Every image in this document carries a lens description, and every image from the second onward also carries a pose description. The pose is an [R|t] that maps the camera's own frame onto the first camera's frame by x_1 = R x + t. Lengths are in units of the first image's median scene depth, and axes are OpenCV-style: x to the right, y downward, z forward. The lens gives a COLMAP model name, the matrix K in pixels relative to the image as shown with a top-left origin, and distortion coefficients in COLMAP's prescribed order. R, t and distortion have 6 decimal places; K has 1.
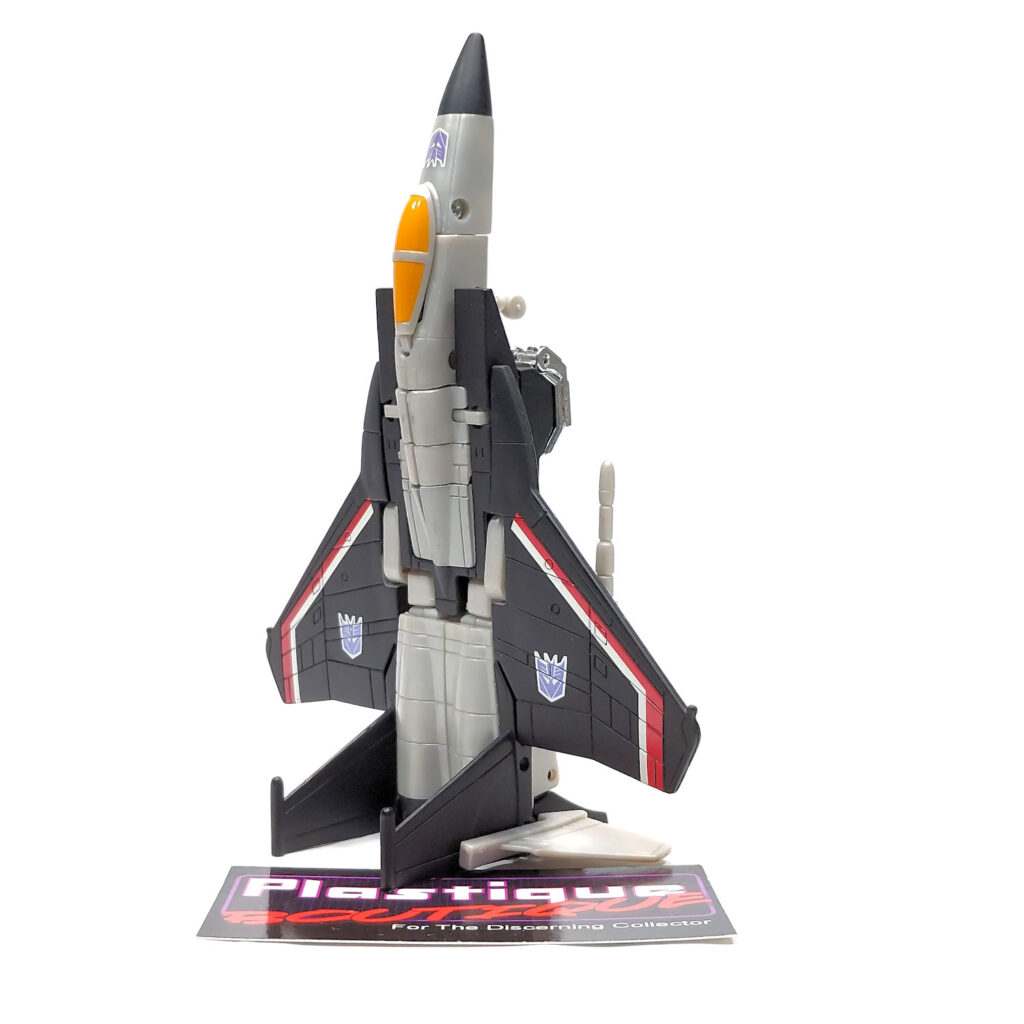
lens RADIAL K [[2171.2, 0, 508.6], [0, 2171.2, 506.0], [0, 0, 1]] dist [0.558803, 0.000000]
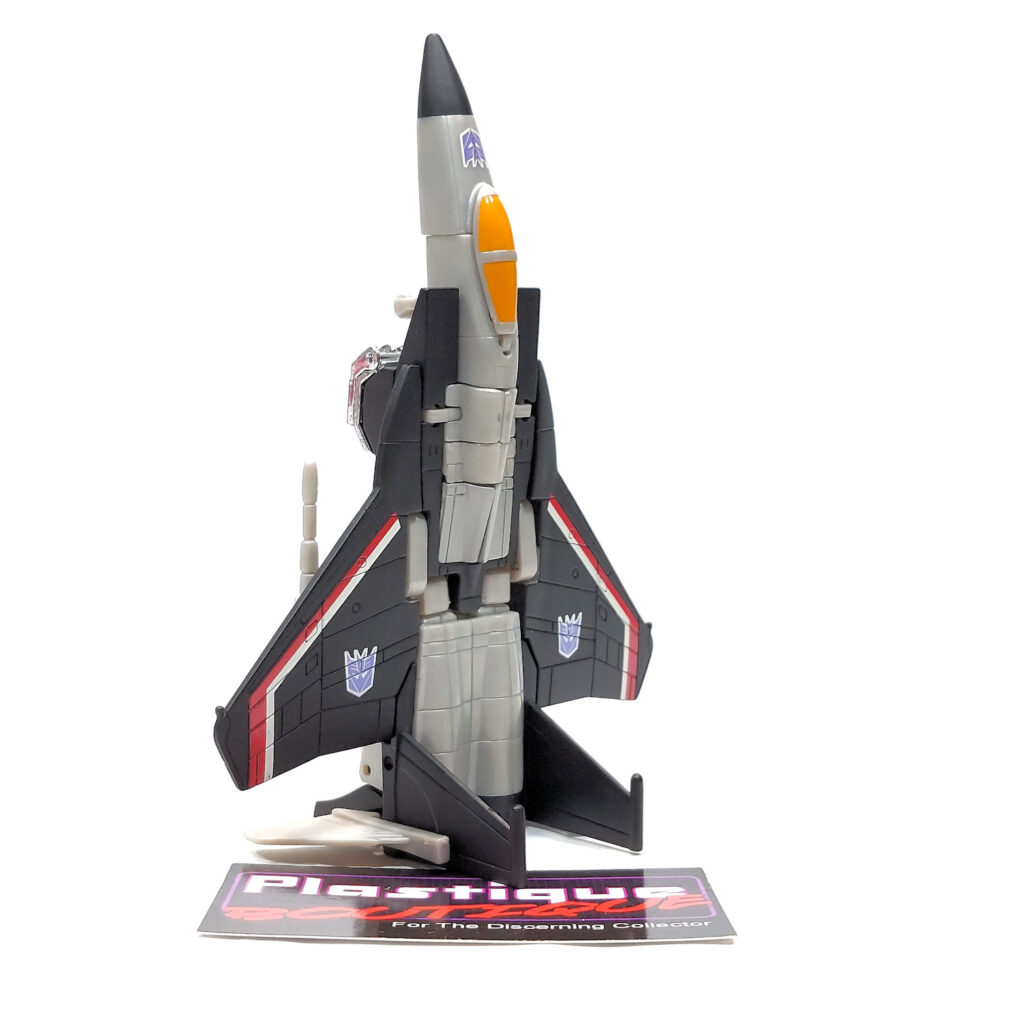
lens RADIAL K [[2171.2, 0, 511.0], [0, 2171.2, 503.1], [0, 0, 1]] dist [0.558803, 0.000000]
pose [[-0.025865, -0.113431, 0.993209, -0.996971], [0.111880, 0.986971, 0.115632, -0.111111], [-0.993385, 0.114111, -0.012838, 0.964566]]
